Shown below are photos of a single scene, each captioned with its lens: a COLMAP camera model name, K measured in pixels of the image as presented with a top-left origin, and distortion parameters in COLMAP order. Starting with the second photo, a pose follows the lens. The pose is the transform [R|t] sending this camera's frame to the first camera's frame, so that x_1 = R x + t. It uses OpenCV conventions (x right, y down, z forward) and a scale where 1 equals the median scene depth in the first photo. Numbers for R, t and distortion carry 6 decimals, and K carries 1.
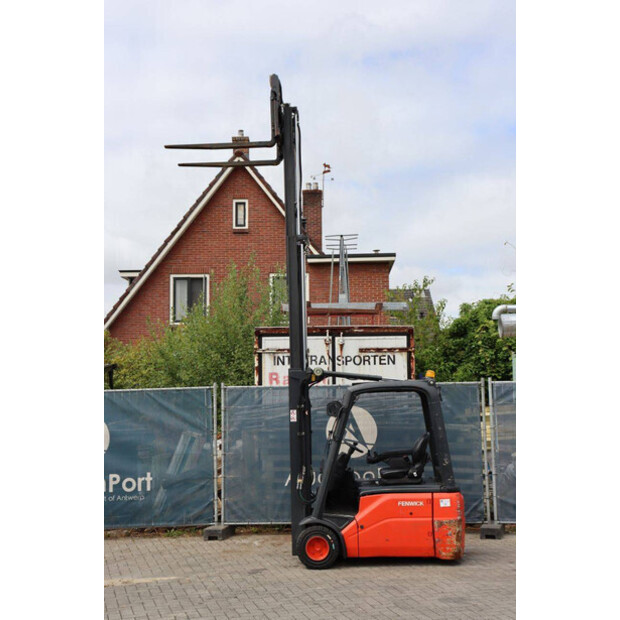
lens RADIAL K [[907.8, 0, 302.3], [0, 907.8, 308.5], [0, 0, 1]] dist [0.103885, 0.060787]
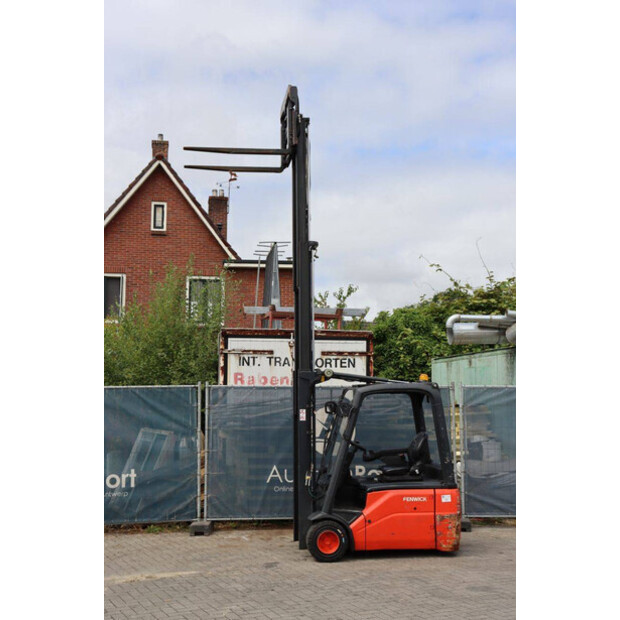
lens RADIAL K [[873.5, 0, 299.2], [0, 873.5, 308.9], [0, 0, 1]] dist [0.083736, 0.036092]
pose [[0.985863, 0.034237, 0.164021, -0.146637], [-0.033503, 0.999412, -0.007237, 0.003510], [-0.164172, 0.001640, 0.986430, 0.011622]]
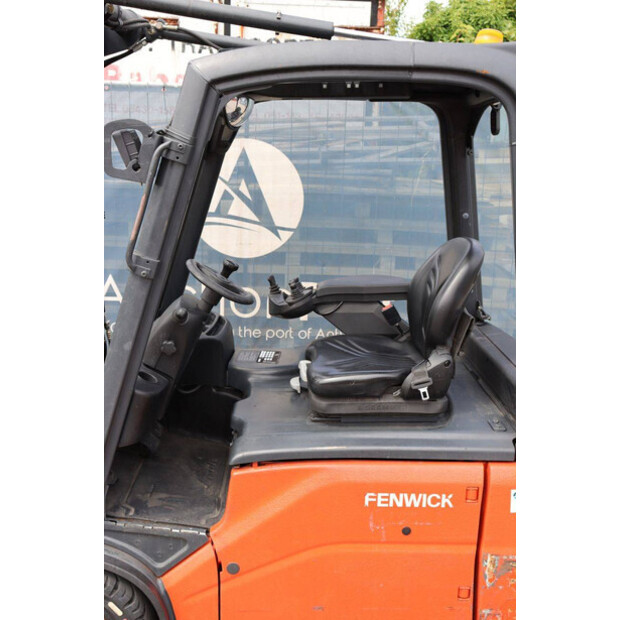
lens RADIAL K [[734.0, 0, 303.7], [0, 734.0, 310.9], [0, 0, 1]] dist [-0.021787, 0.009387]
pose [[0.995306, 0.024831, 0.093540, 0.049646], [-0.054678, 0.941761, 0.331808, 0.066117], [-0.079853, -0.335365, 0.938698, 0.629150]]
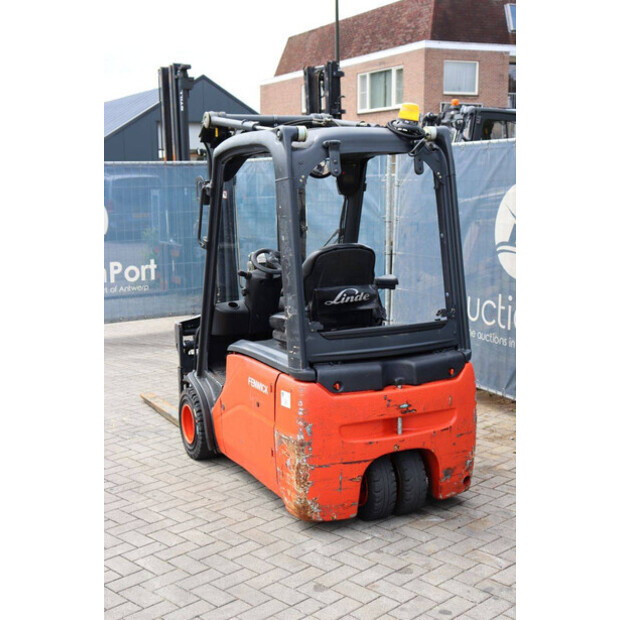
lens RADIAL K [[886.9, 0, 306.6], [0, 886.9, 310.9], [0, 0, 1]] dist [0.093492, -0.001490]
pose [[0.483581, 0.138370, -0.864293, 0.417372], [0.094824, 0.973333, 0.208882, 0.060276], [0.870148, -0.182967, 0.457565, 0.630981]]
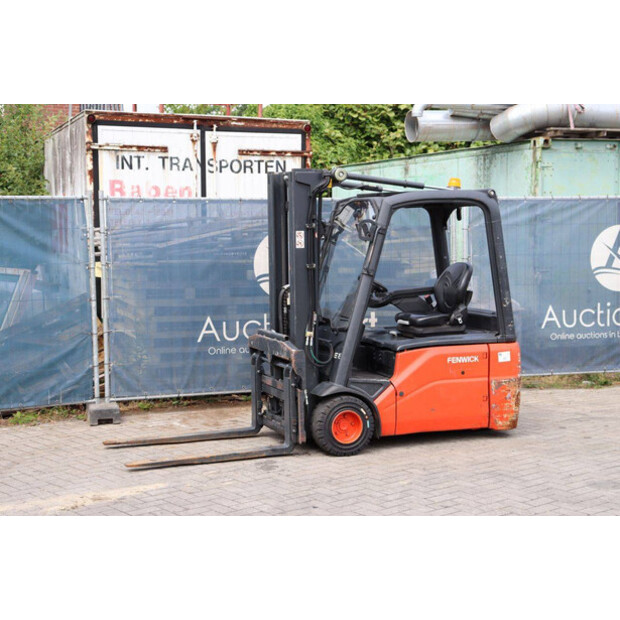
lens RADIAL K [[1078.2, 0, 310.0], [0, 1078.2, 310.0], [0, 0, 1]] dist [0.208608, 0.098277]
pose [[0.912573, -0.020352, 0.408407, -0.265557], [-0.049022, 0.986113, 0.158679, 0.034400], [-0.405965, -0.164827, 0.898902, 0.220250]]
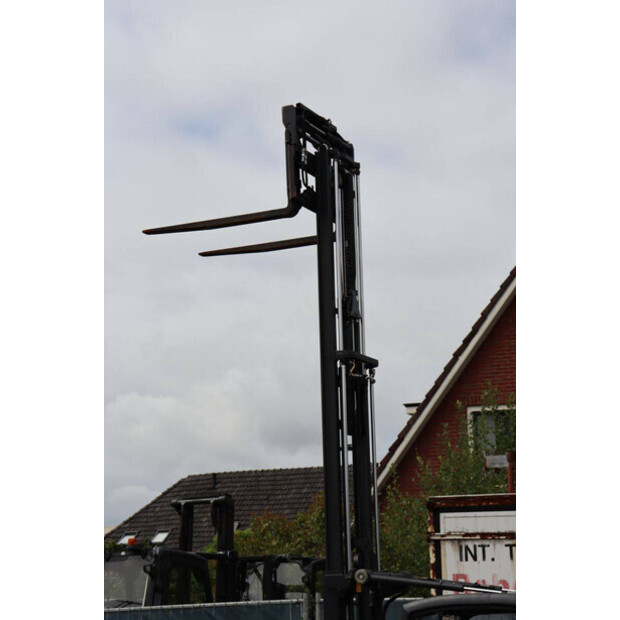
lens RADIAL K [[1475.0, 0, 310.0], [0, 1475.0, 310.0], [0, 0, 1]] dist [0.352774, 0.468589]
pose [[0.922483, -0.075265, -0.378630, 0.297916], [0.037870, 0.993723, -0.105267, -0.001896], [0.384176, 0.082768, 0.919542, 0.053010]]
